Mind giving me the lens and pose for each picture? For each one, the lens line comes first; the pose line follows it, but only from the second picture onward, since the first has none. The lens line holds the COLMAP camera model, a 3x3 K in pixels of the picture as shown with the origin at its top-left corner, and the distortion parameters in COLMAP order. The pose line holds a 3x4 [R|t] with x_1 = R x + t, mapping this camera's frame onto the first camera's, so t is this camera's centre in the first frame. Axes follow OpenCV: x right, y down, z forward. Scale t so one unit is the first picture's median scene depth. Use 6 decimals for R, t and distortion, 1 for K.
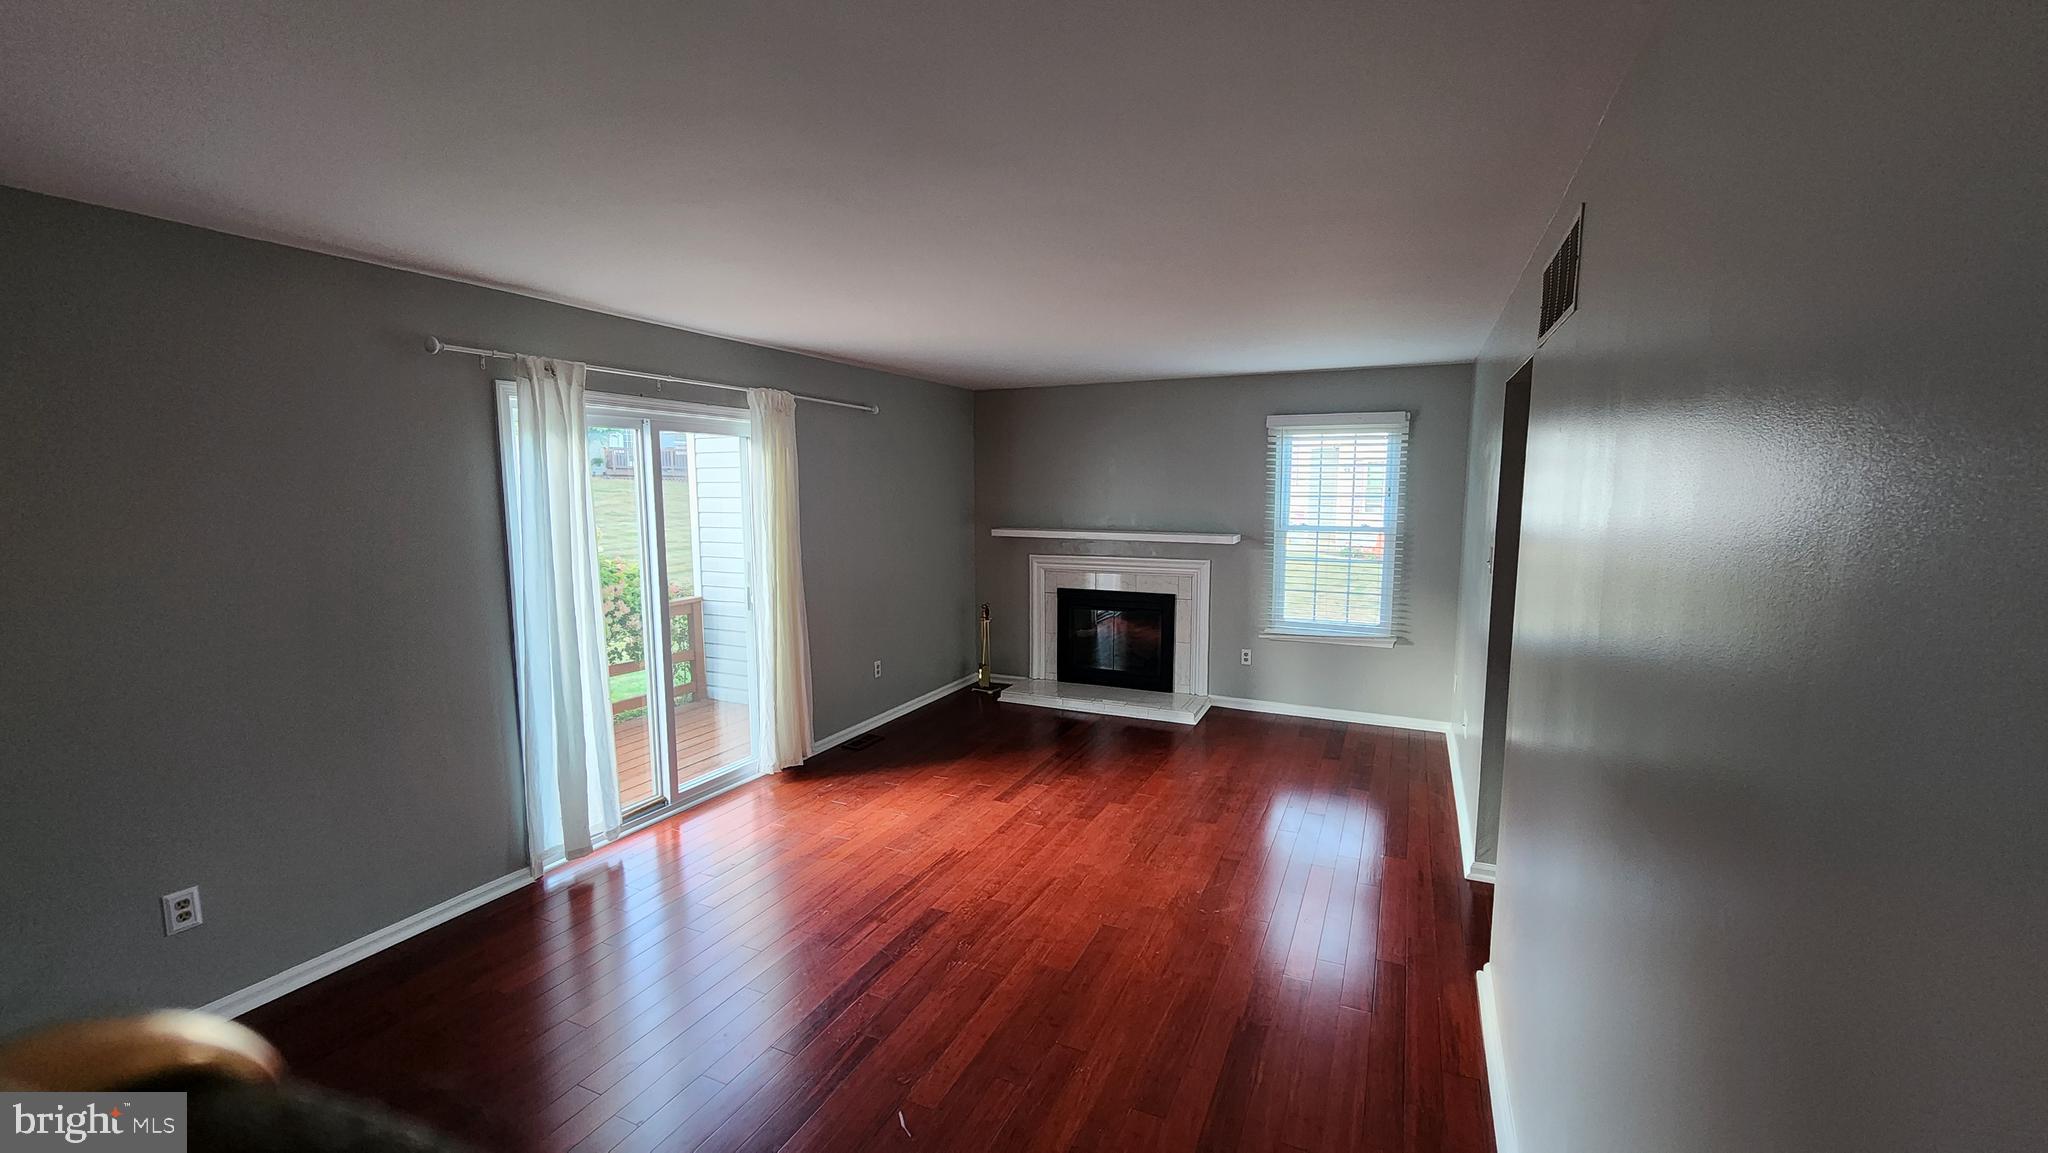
lens RADIAL K [[841.2, 0, 1022.0], [0, 841.2, 586.8], [0, 0, 1]] dist [0.002534, -0.000352]
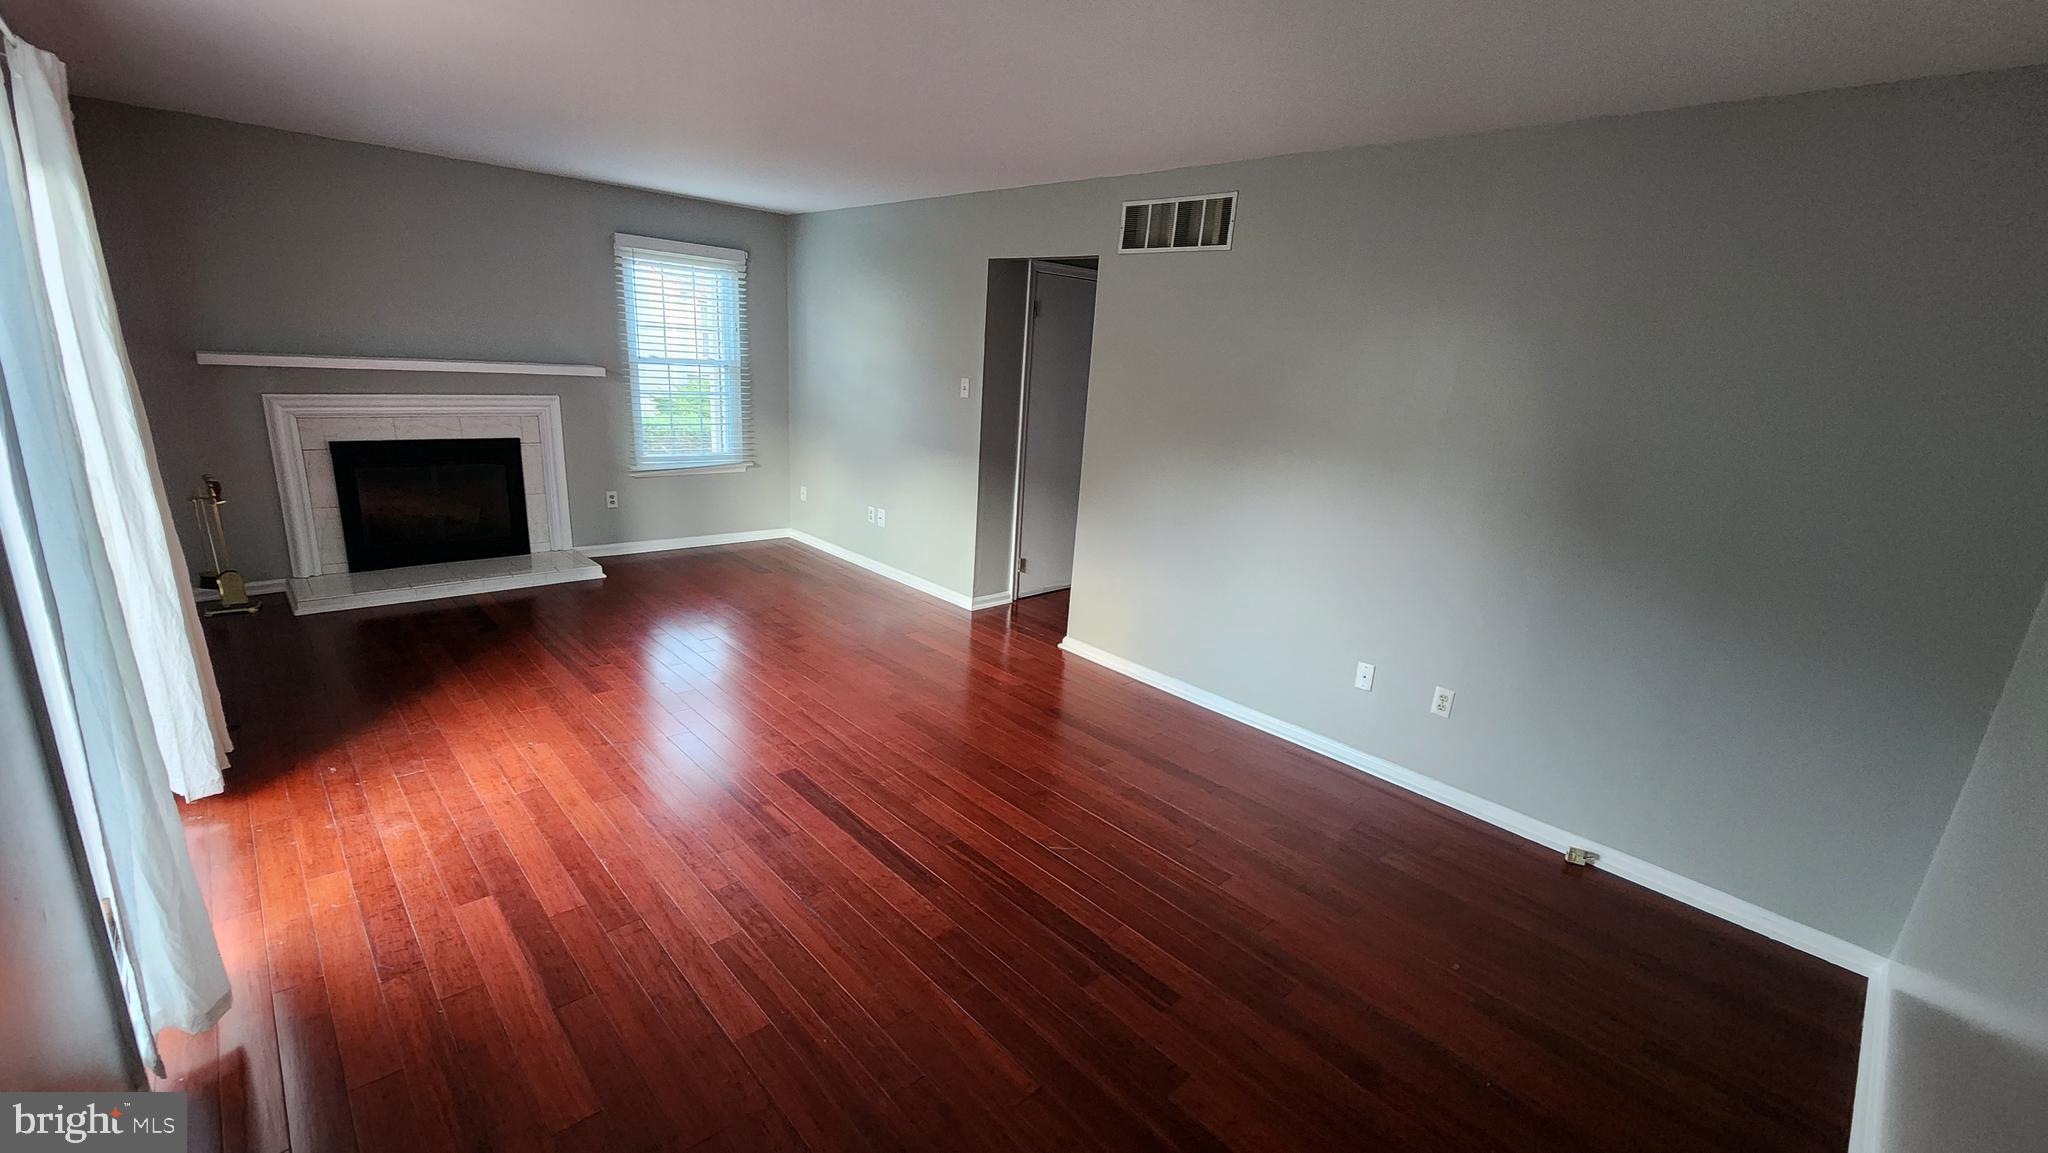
lens RADIAL K [[841.2, 0, 1022.0], [0, 841.2, 586.8], [0, 0, 1]] dist [0.002534, -0.000352]
pose [[0.363324, -0.228260, 0.903268, -0.448925], [0.046597, 0.972761, 0.227078, -0.014830], [-0.930497, -0.040413, 0.364063, 0.221782]]
